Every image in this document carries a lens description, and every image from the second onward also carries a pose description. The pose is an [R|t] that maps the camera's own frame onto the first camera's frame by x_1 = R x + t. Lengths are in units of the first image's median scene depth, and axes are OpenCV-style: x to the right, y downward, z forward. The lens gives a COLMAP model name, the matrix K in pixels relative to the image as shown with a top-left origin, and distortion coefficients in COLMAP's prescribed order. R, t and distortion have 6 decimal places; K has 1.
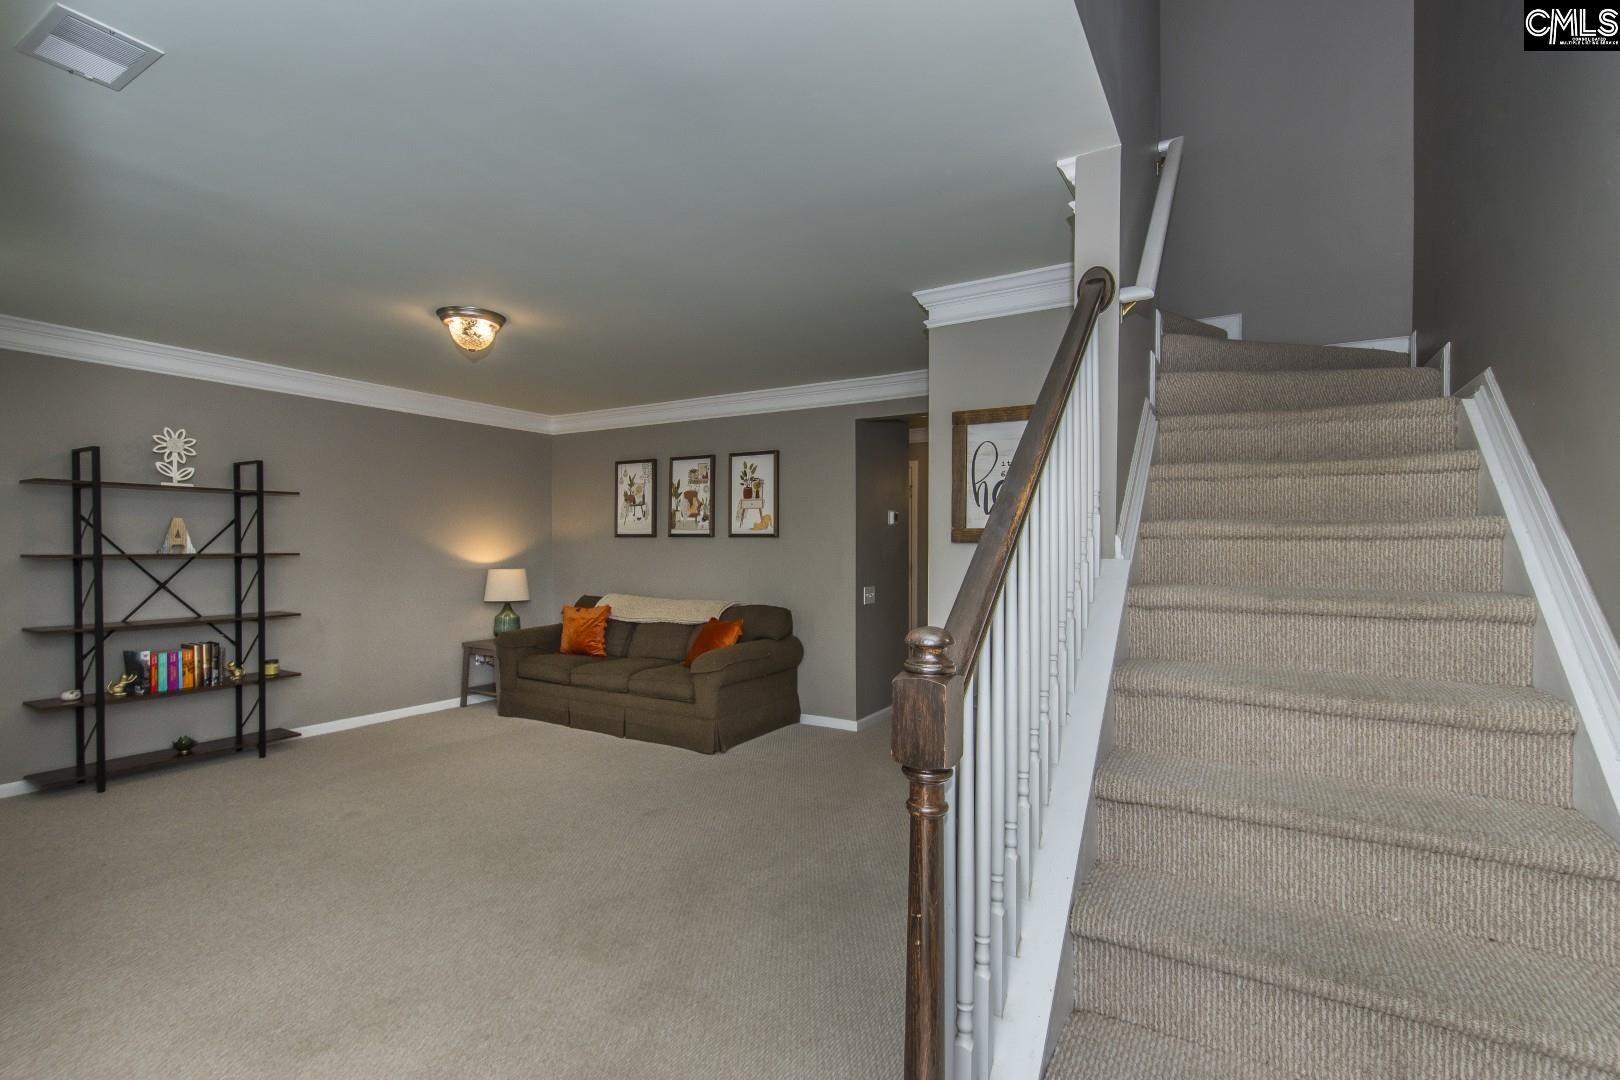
lens RADIAL K [[758.2, 0, 794.1], [0, 758.2, 552.7], [0, 0, 1]] dist [0.012882, -0.007285]
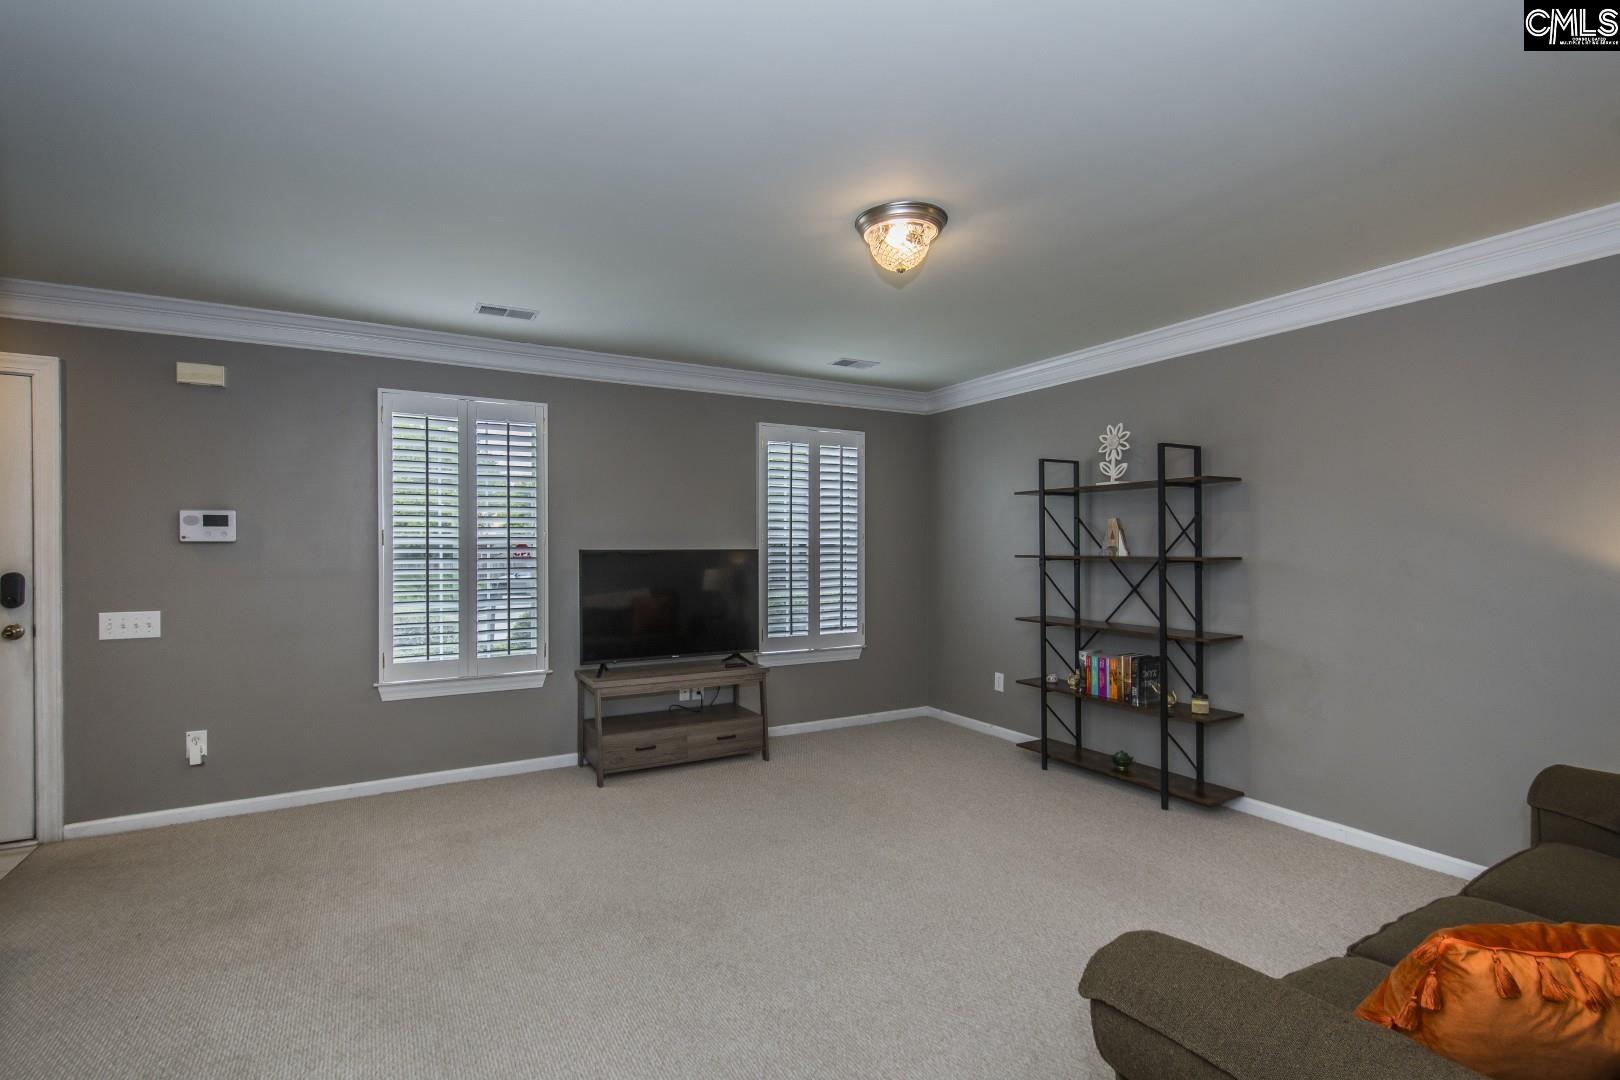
lens RADIAL K [[762.6, 0, 789.9], [0, 762.6, 552.9], [0, 0, 1]] dist [0.001942, -0.001004]
pose [[-0.475418, 0.006351, -0.879737, 0.207866], [-0.007962, 0.999902, 0.011521, -0.009658], [0.879724, 0.012482, -0.475320, 1.037655]]
